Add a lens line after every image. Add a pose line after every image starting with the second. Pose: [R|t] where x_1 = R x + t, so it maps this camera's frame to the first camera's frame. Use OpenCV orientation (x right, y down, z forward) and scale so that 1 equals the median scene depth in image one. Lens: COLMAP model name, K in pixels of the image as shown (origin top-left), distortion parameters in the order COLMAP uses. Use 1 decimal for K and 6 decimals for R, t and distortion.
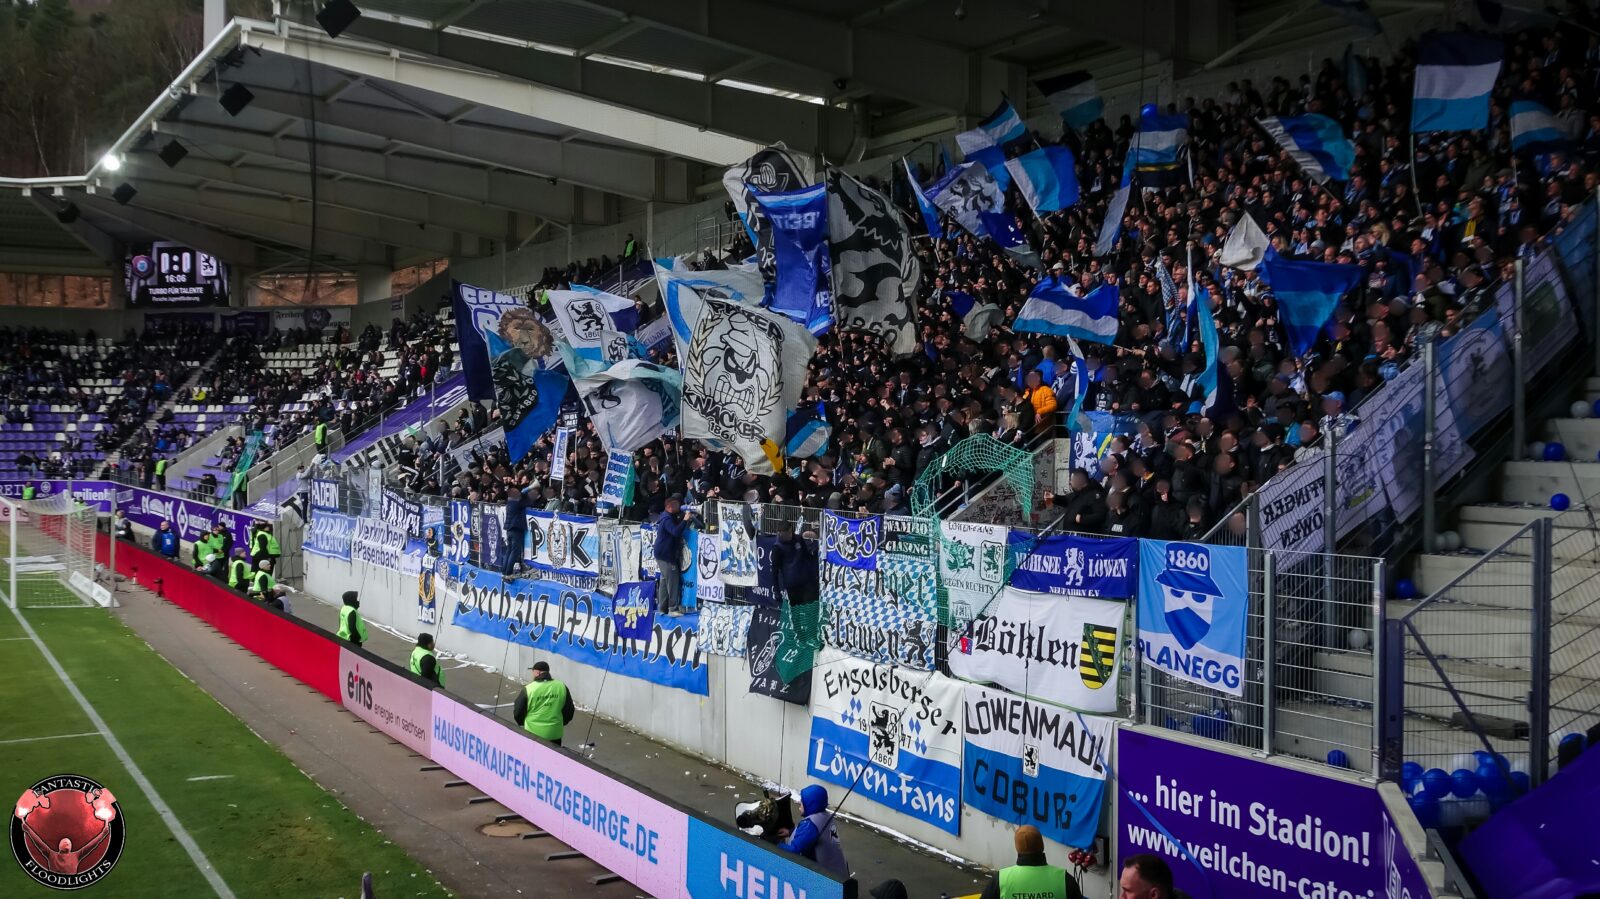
lens RADIAL K [[1543.9, 0, 792.1], [0, 1543.9, 455.5], [0, 0, 1]] dist [-0.008338, -0.008202]
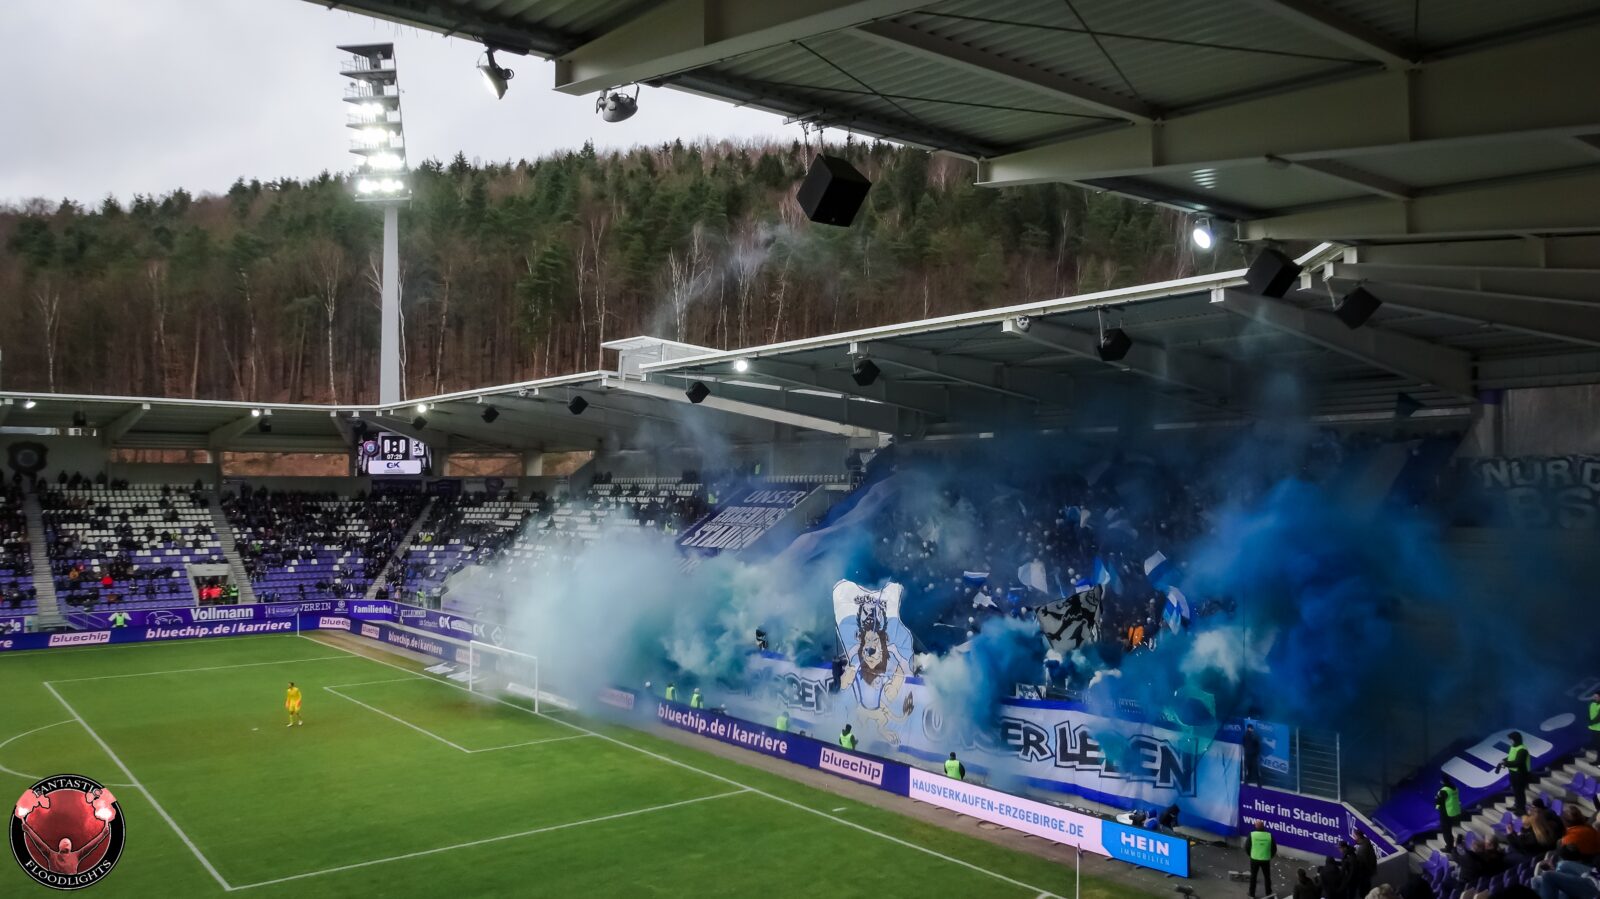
lens RADIAL K [[1178.1, 0, 798.2], [0, 1178.1, 453.1], [0, 0, 1]] dist [-0.026717, 0.009384]
pose [[0.992251, -0.000051, 0.124247, -0.741031], [0.006411, 0.998689, -0.050784, -0.283884], [-0.124082, 0.051187, 0.990951, -0.942683]]
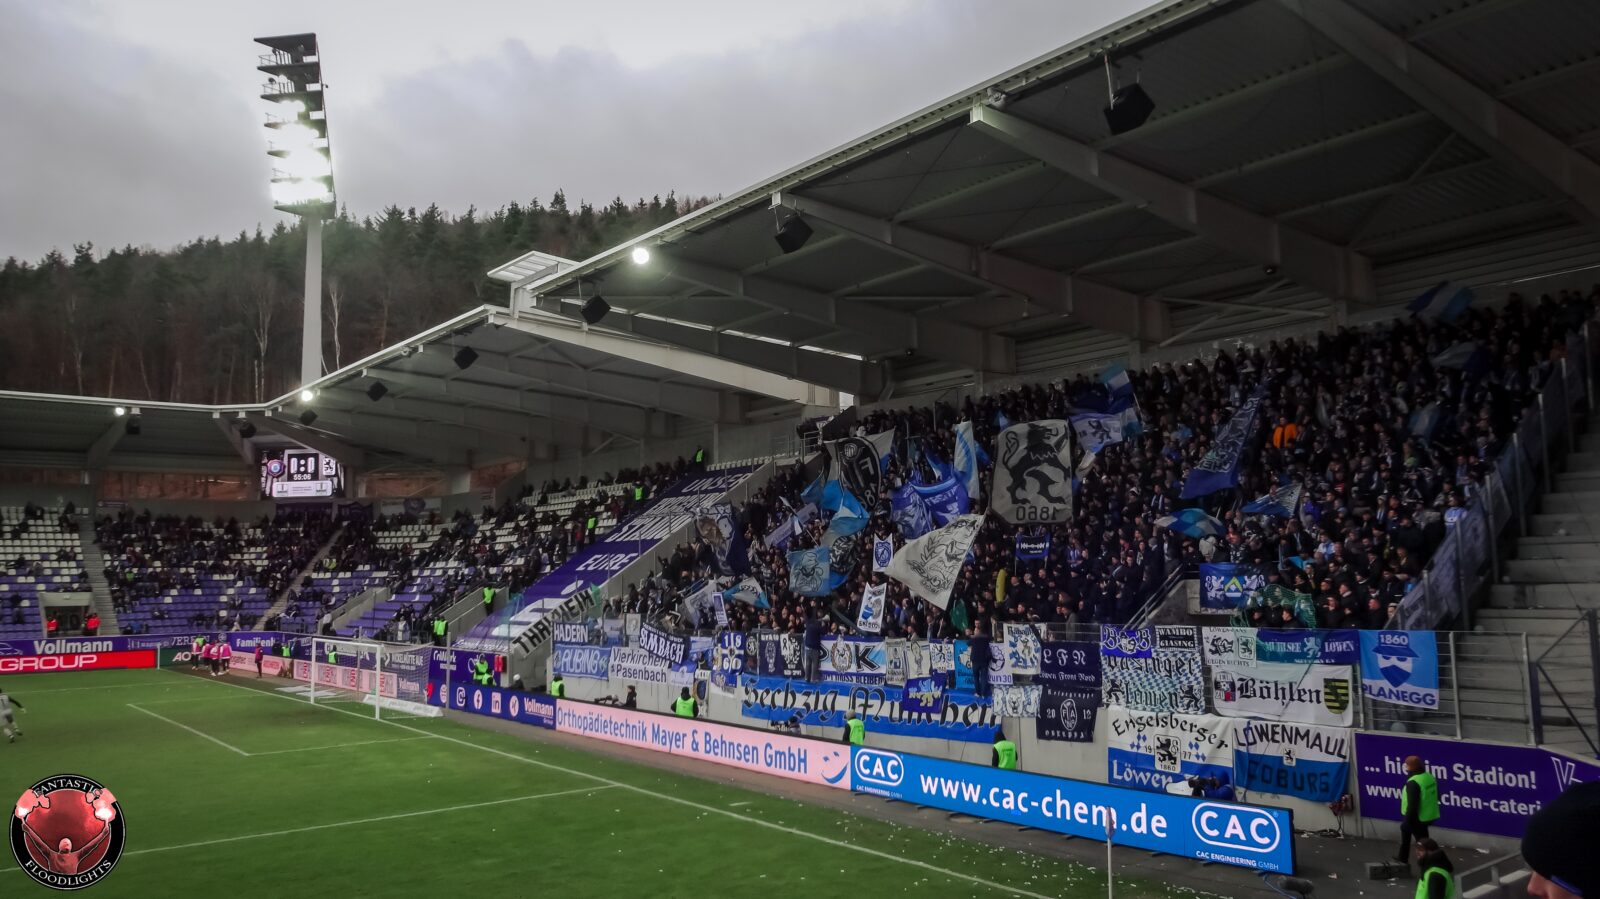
lens RADIAL K [[1186.9, 0, 795.7], [0, 1186.9, 451.5], [0, 0, 1]] dist [-0.023350, 0.013414]
pose [[0.992010, -0.009196, 0.125822, -0.521065], [0.024854, 0.992040, -0.123448, -0.001454], [-0.123686, 0.125589, 0.984342, -0.298042]]
